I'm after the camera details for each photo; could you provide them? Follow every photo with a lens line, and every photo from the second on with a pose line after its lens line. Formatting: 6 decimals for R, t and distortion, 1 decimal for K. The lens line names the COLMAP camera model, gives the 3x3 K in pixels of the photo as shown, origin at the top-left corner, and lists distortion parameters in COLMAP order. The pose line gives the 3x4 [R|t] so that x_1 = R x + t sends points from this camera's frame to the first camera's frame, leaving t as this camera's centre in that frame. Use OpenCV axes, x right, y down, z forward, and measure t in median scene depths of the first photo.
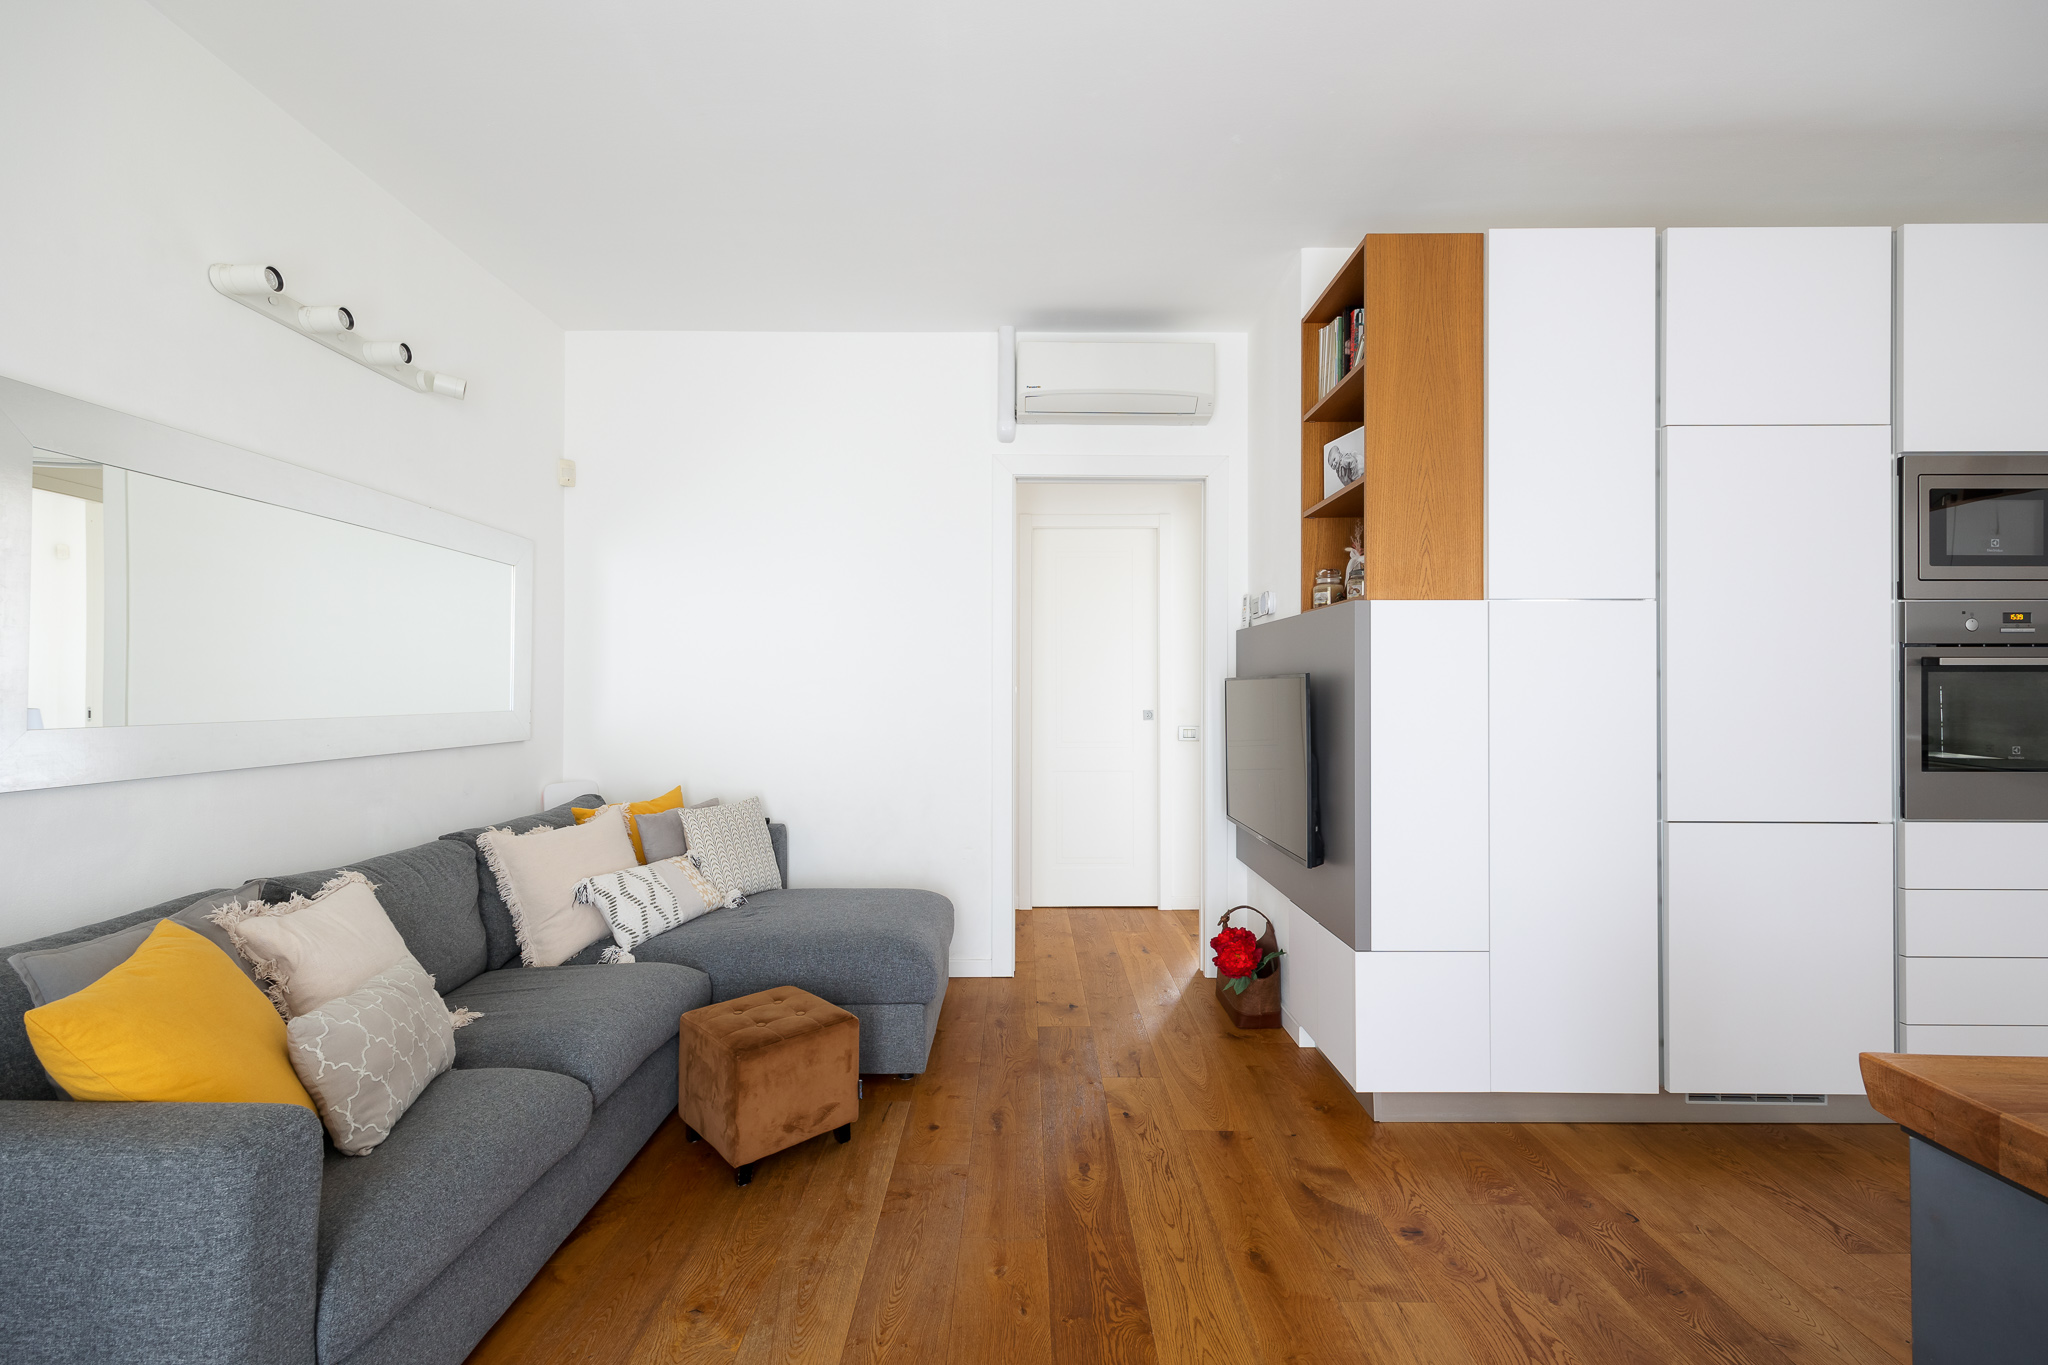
lens RADIAL K [[864.9, 0, 1022.7], [0, 864.9, 681.8], [0, 0, 1]] dist [0.007934, -0.000661]
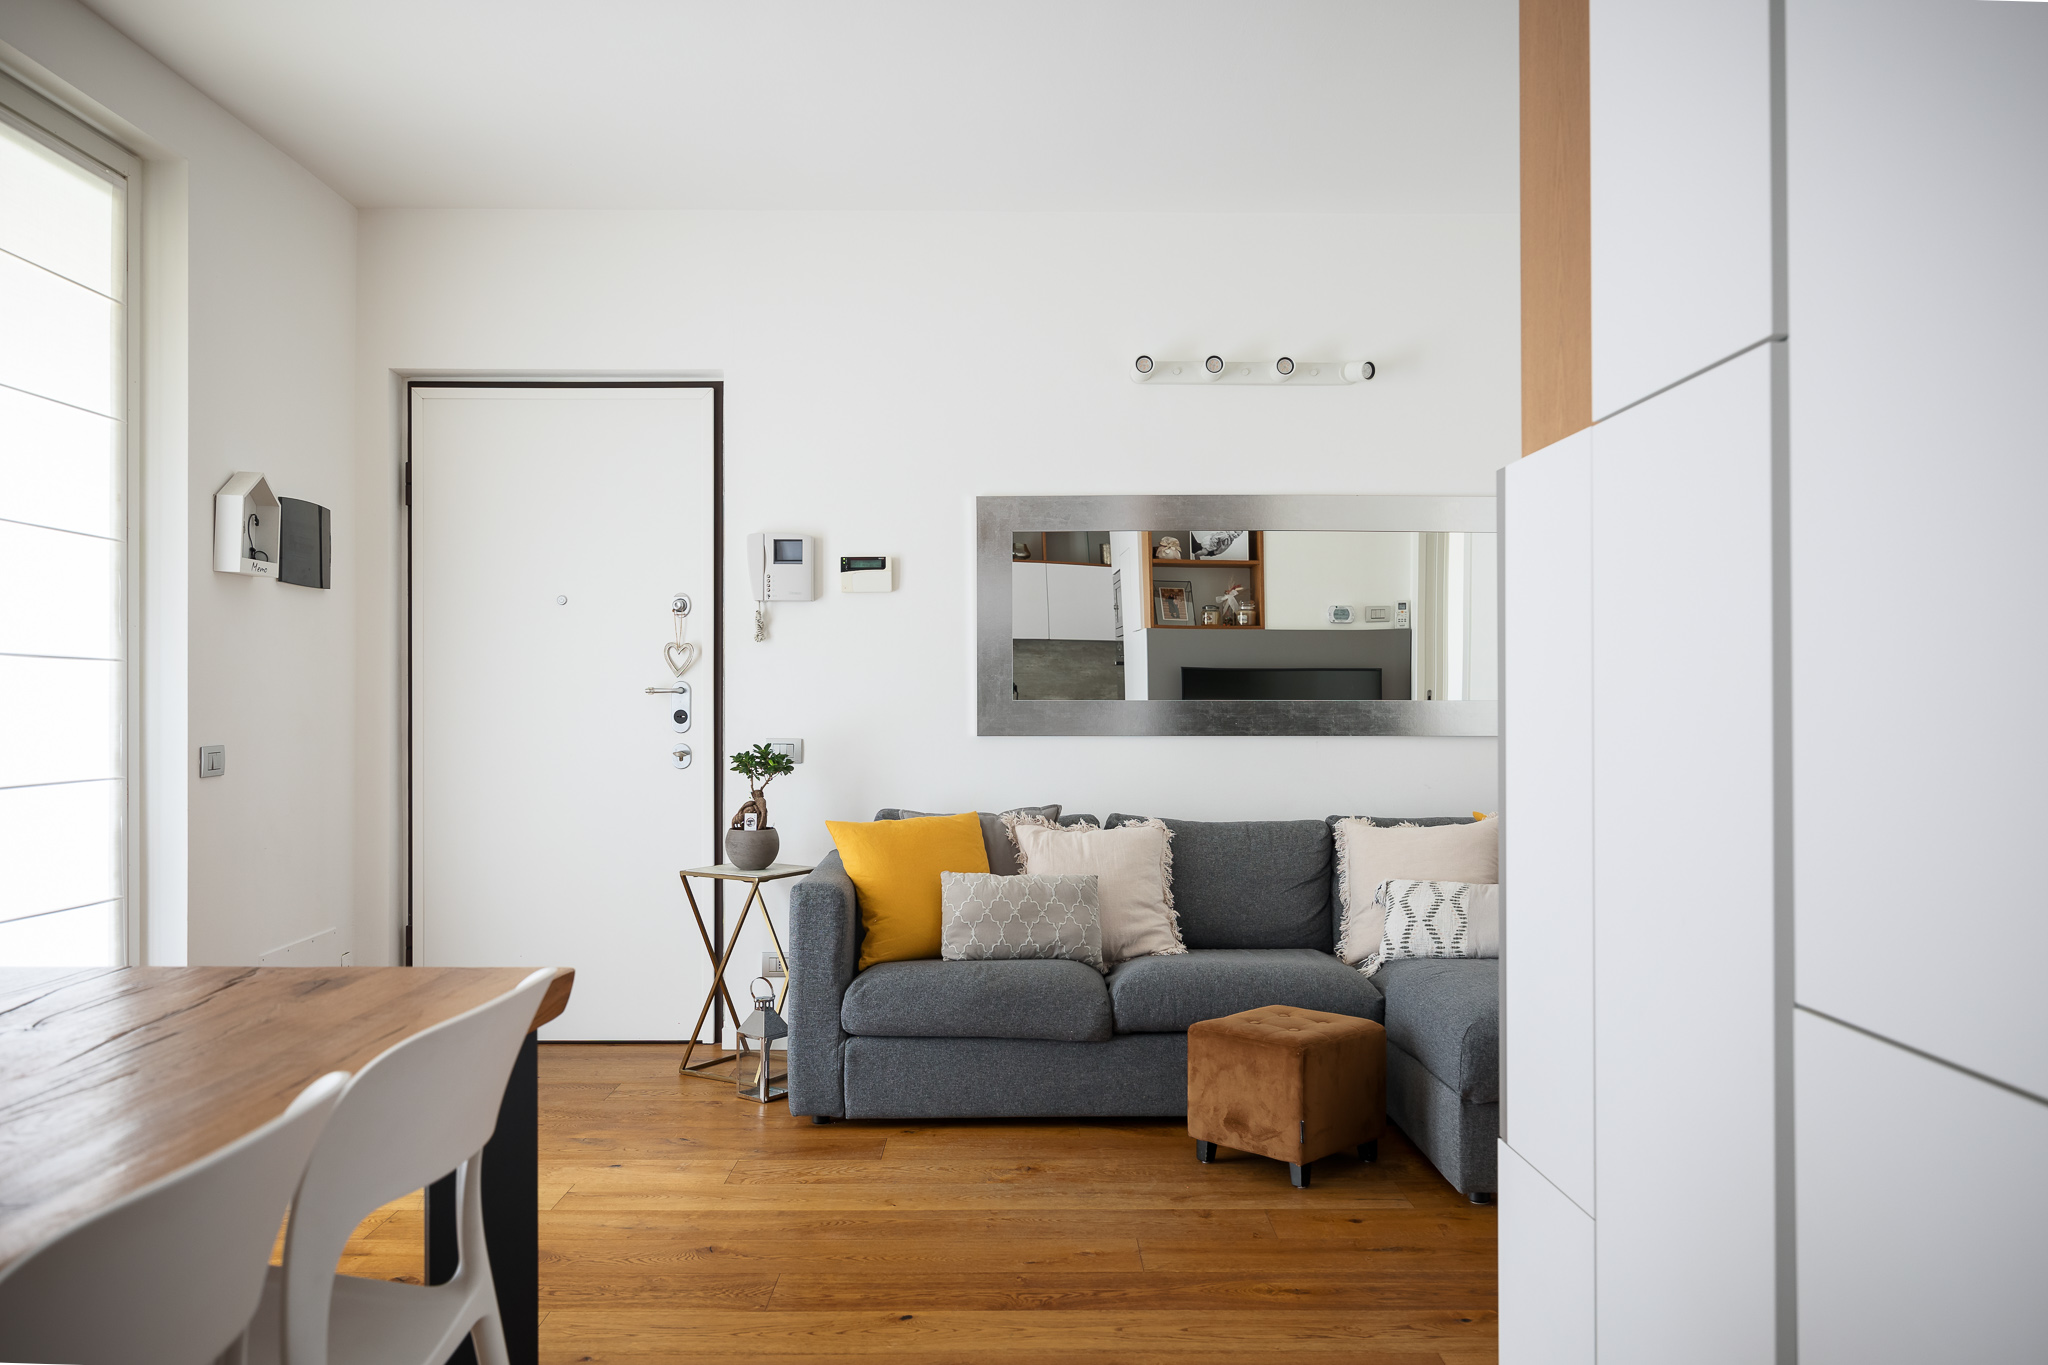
lens RADIAL K [[1586.5, 0, 1024.0], [0, 1586.5, 682.5], [0, 0, 1]] dist [-0.002495, 0.004148]
pose [[0.005500, -0.013663, -0.999892, 1.340514], [0.010051, 0.999857, -0.013607, 0.045323], [0.999934, -0.009975, 0.005636, 0.701651]]
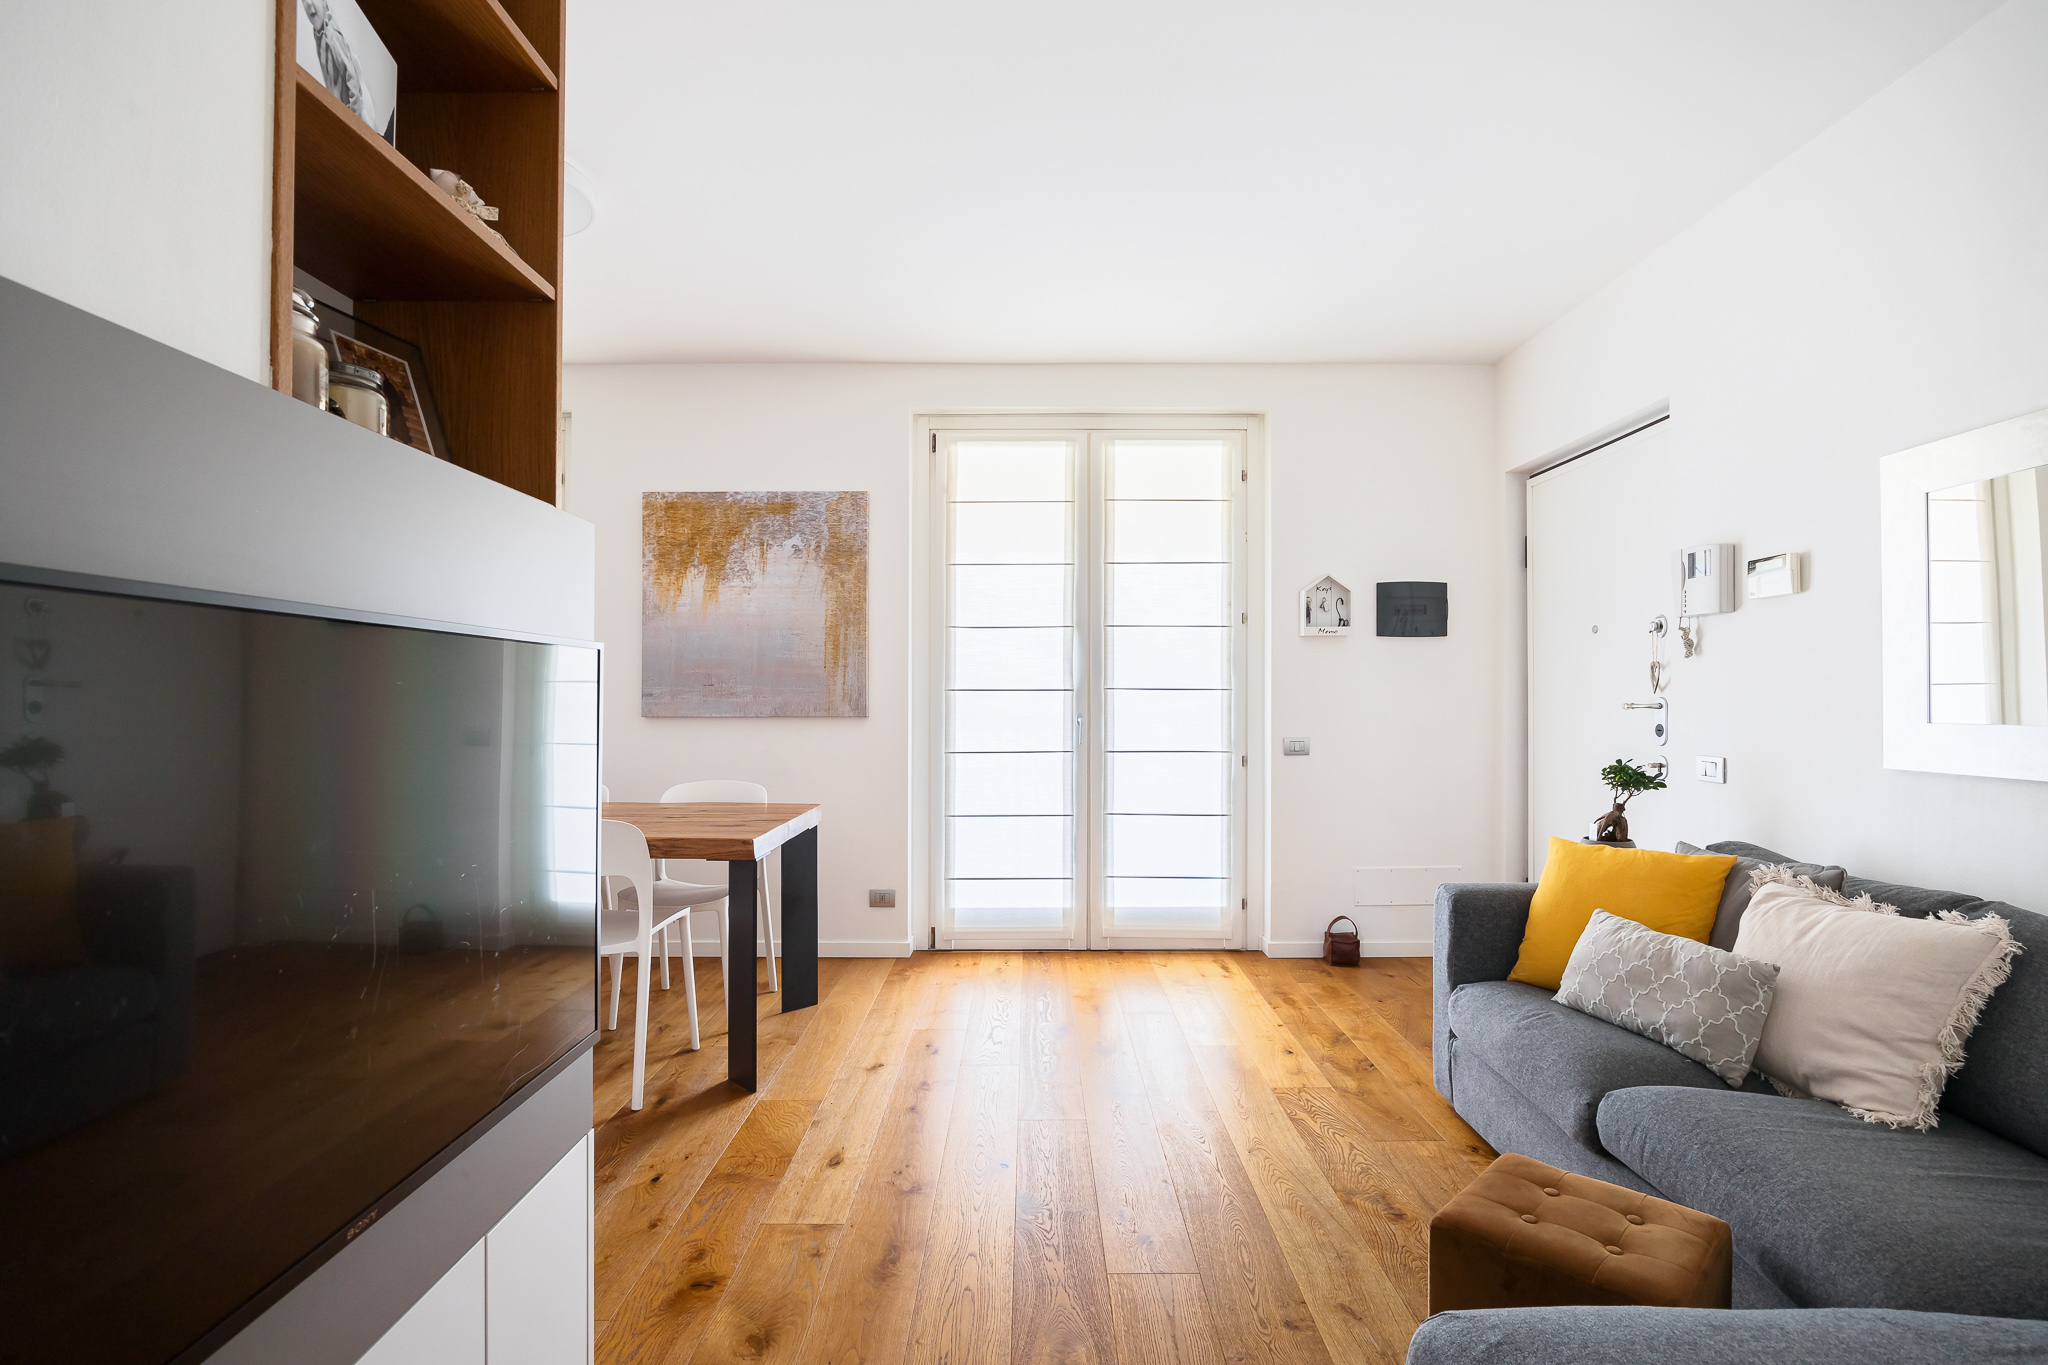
lens RADIAL K [[953.7, 0, 1021.5], [0, 953.7, 689.0], [0, 0, 1]] dist [-0.001453, -0.000300]
pose [[-0.999972, -0.003237, 0.006704, 0.092265], [-0.003375, 0.999781, -0.020635, 0.029035], [-0.006636, -0.020657, -0.999765, 1.637789]]
